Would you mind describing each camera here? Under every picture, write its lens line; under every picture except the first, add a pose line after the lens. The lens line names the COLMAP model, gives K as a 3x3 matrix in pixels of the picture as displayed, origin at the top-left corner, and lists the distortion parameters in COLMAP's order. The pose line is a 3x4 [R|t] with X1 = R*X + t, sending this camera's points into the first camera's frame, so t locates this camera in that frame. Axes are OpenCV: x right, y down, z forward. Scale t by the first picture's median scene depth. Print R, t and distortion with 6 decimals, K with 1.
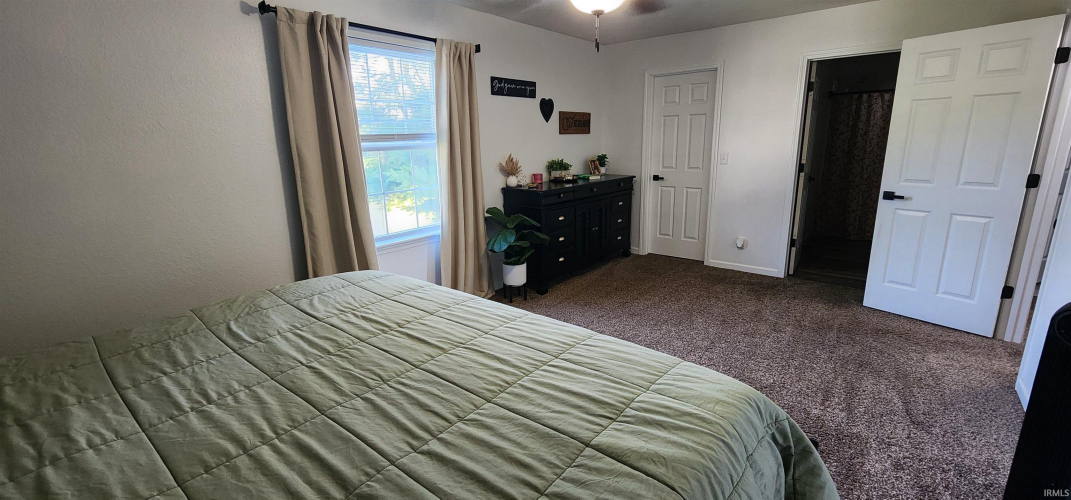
lens RADIAL K [[443.7, 0, 538.2], [0, 443.7, 240.6], [0, 0, 1]] dist [-0.002775, -0.000537]
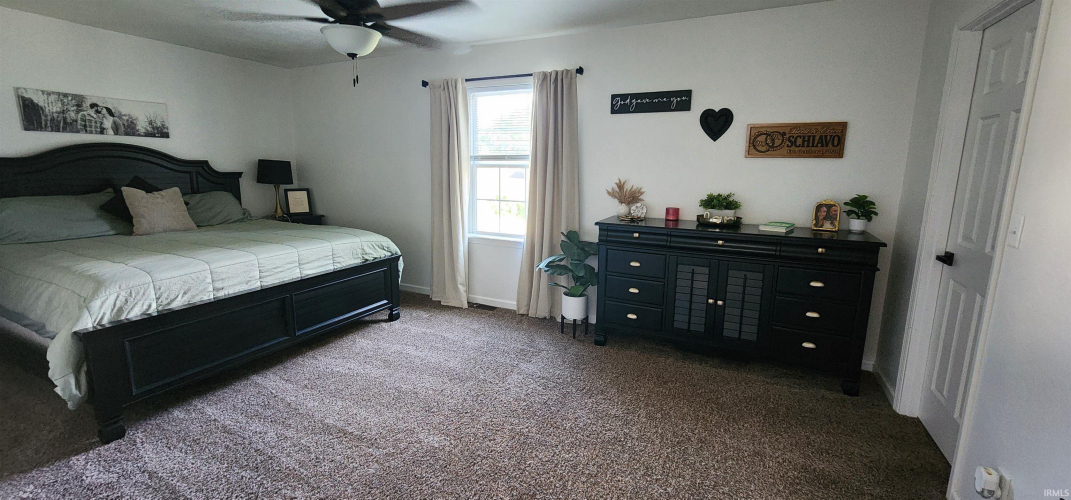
lens RADIAL K [[443.7, 0, 538.2], [0, 443.7, 240.6], [0, 0, 1]] dist [-0.002775, -0.000537]
pose [[0.226107, 0.181015, -0.957136, 0.701131], [-0.240328, 0.962575, 0.125270, -0.137014], [0.943991, 0.201702, 0.261148, 0.592688]]
